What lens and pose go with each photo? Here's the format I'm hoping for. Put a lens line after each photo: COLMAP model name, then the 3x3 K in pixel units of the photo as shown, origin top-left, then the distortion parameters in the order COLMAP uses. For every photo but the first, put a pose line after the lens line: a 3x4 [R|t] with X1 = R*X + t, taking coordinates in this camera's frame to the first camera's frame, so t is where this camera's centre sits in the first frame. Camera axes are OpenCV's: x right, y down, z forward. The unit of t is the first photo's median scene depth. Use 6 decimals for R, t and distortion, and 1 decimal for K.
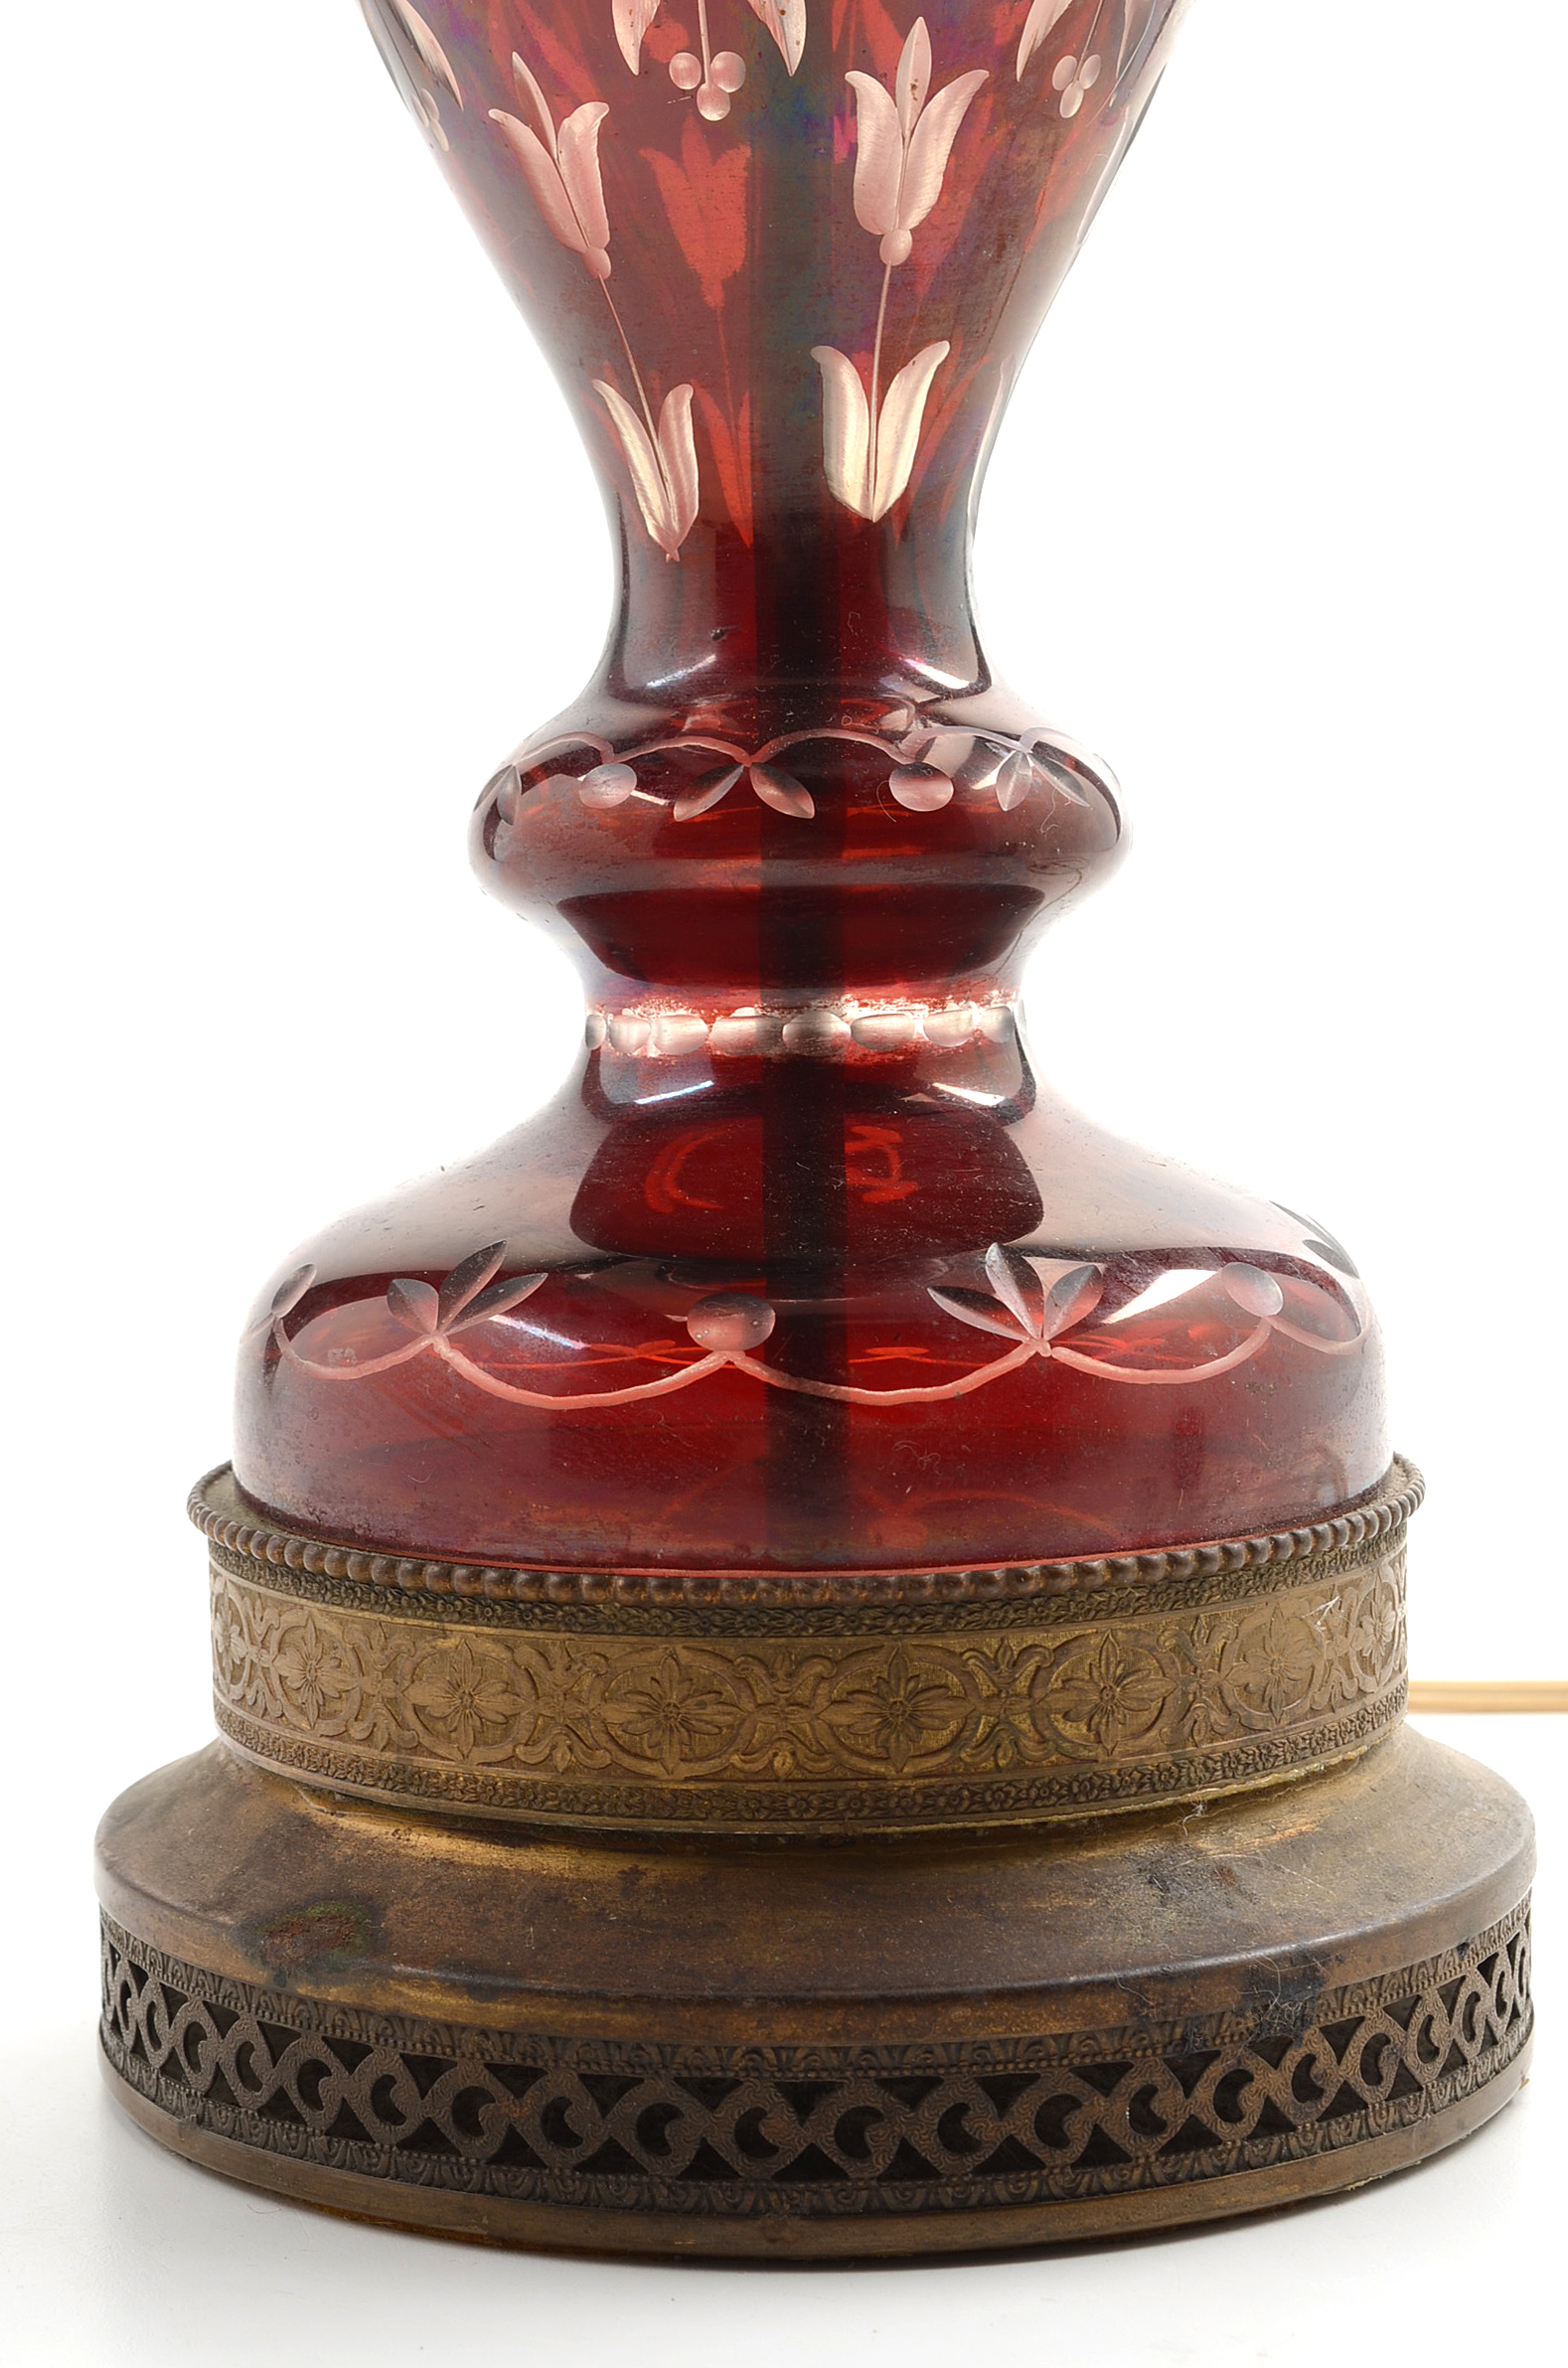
lens RADIAL K [[4974.6, 0, 782.9], [0, 4974.6, 1230.3], [0, 0, 1]] dist [0.054331, 0.198661]
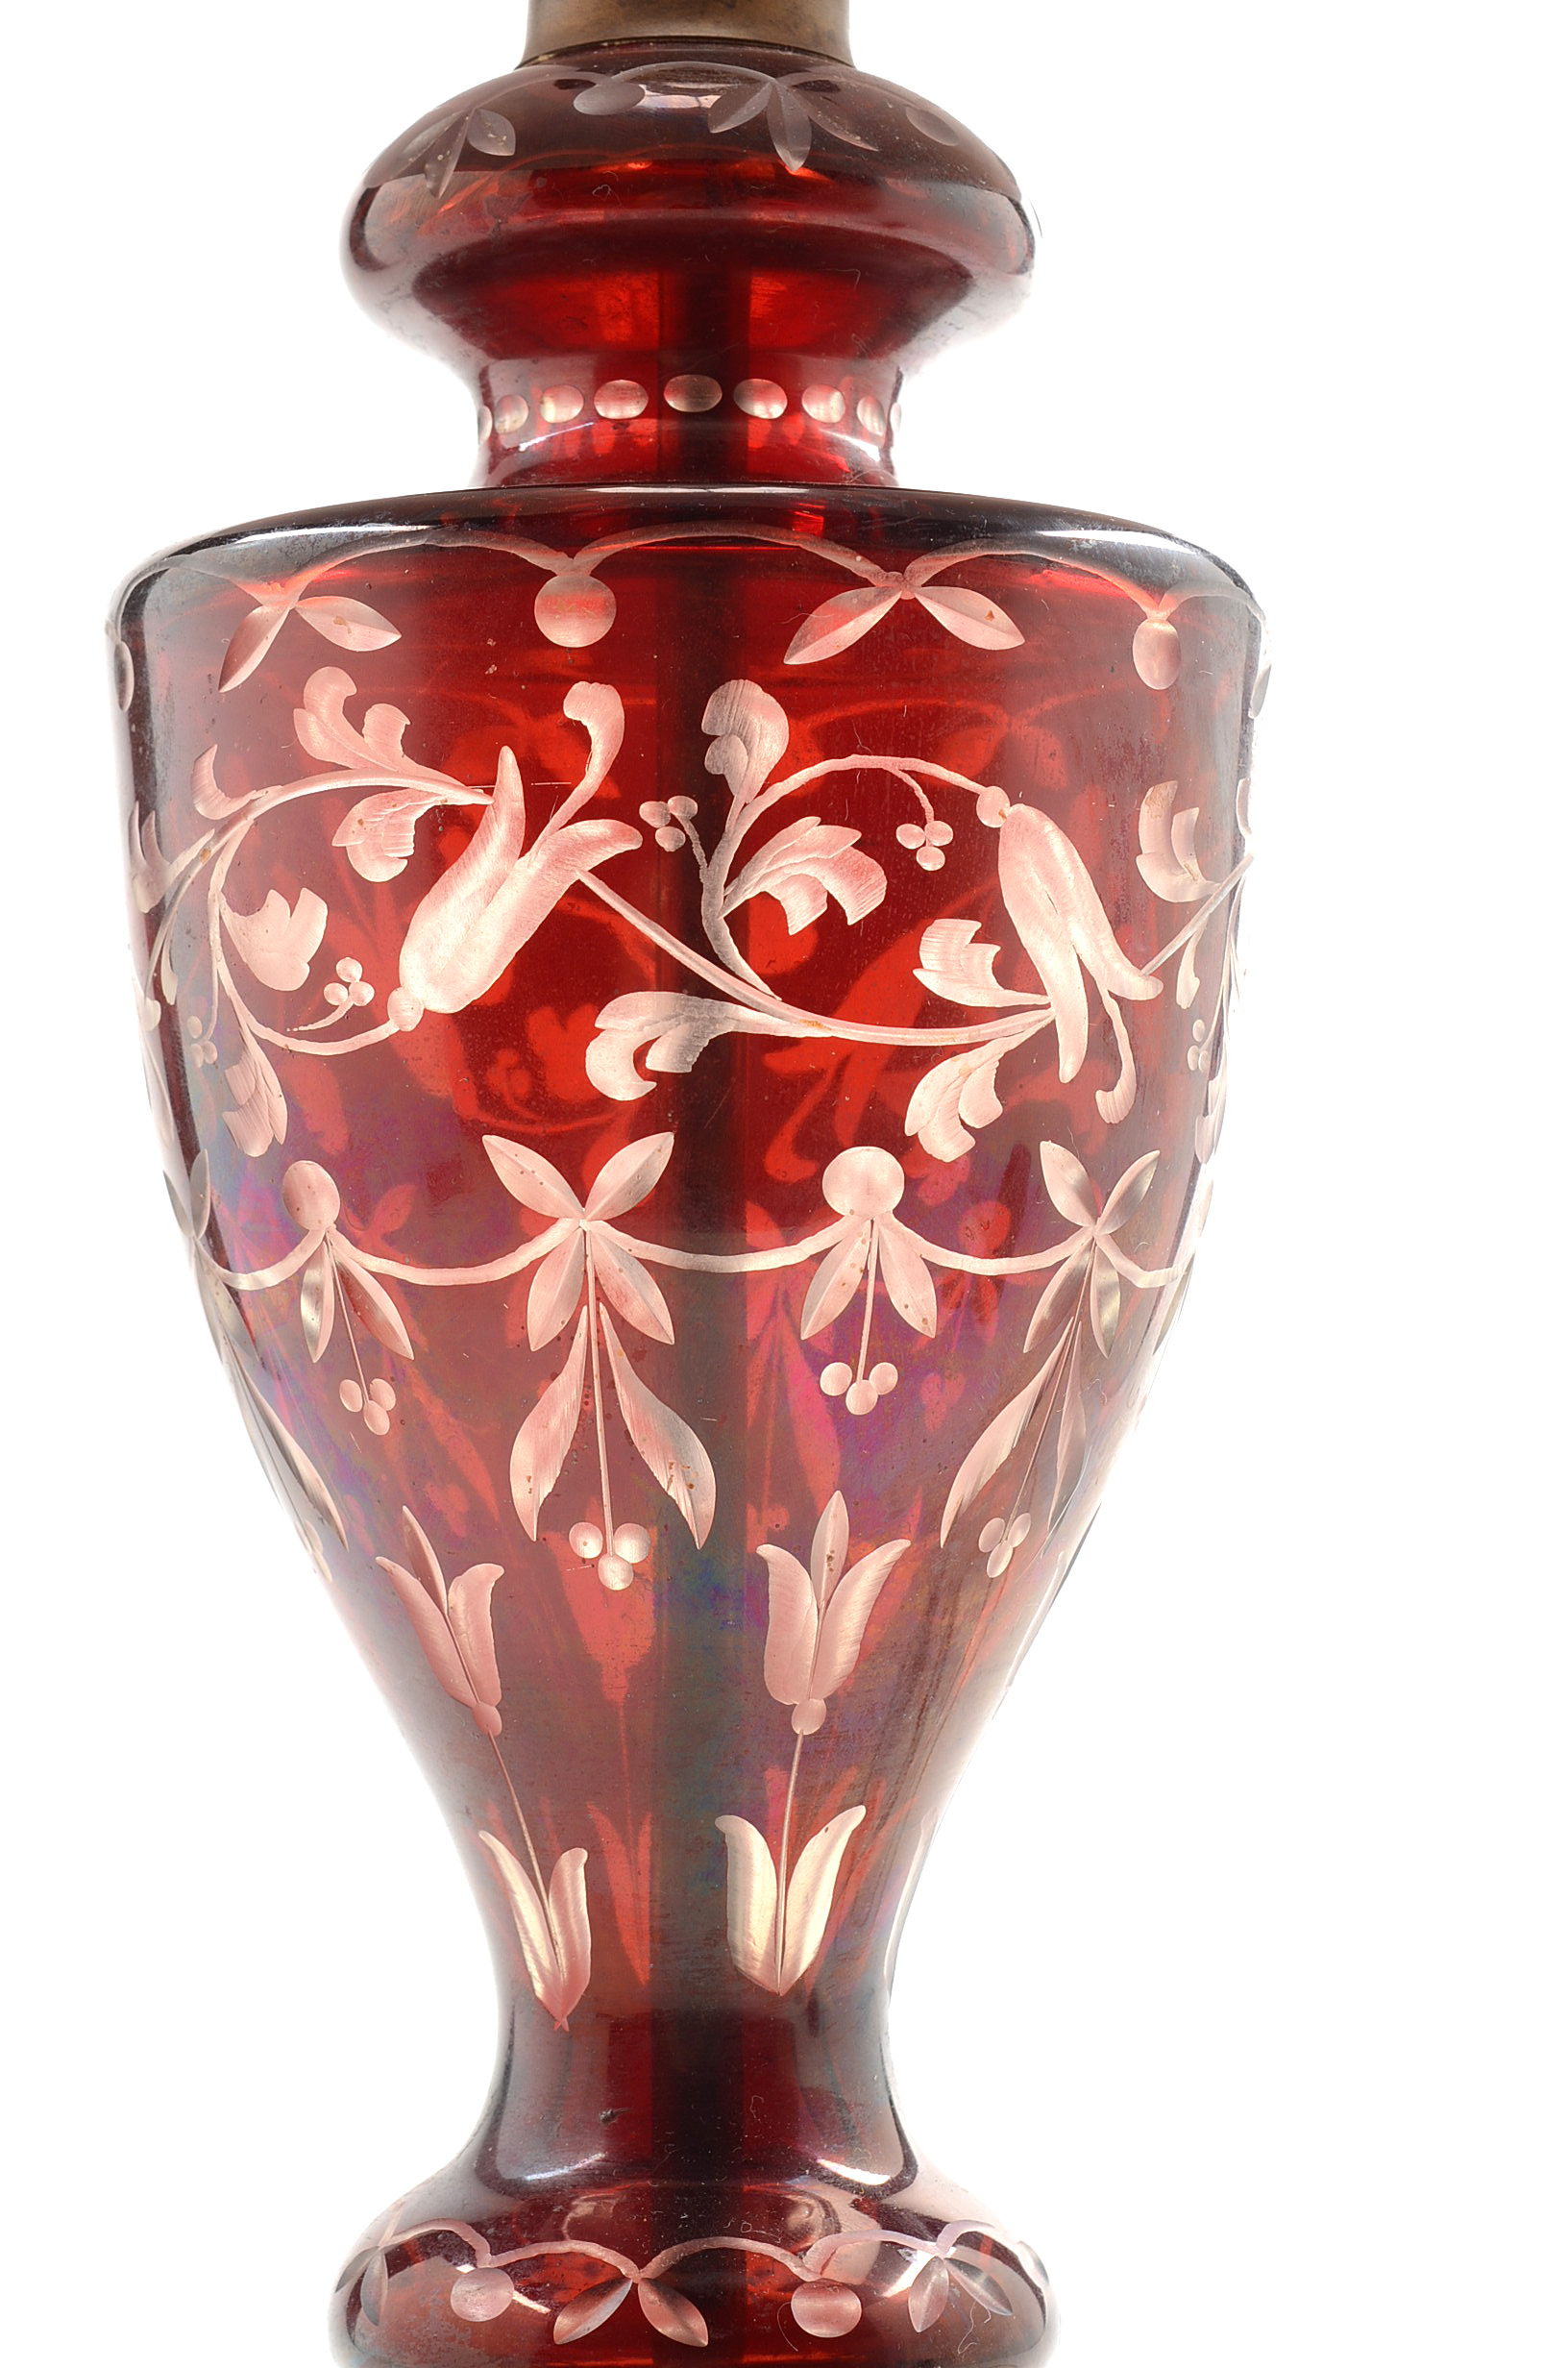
lens RADIAL K [[5536.0, 0, 784.0], [0, 5536.0, 1184.0], [0, 0, 1]] dist [0.060990, 0.250773]
pose [[0.999742, 0.020368, 0.010067, 0.005797], [-0.018463, 0.986539, -0.162482, -0.131177], [-0.013241, 0.162255, 0.986660, -0.036385]]
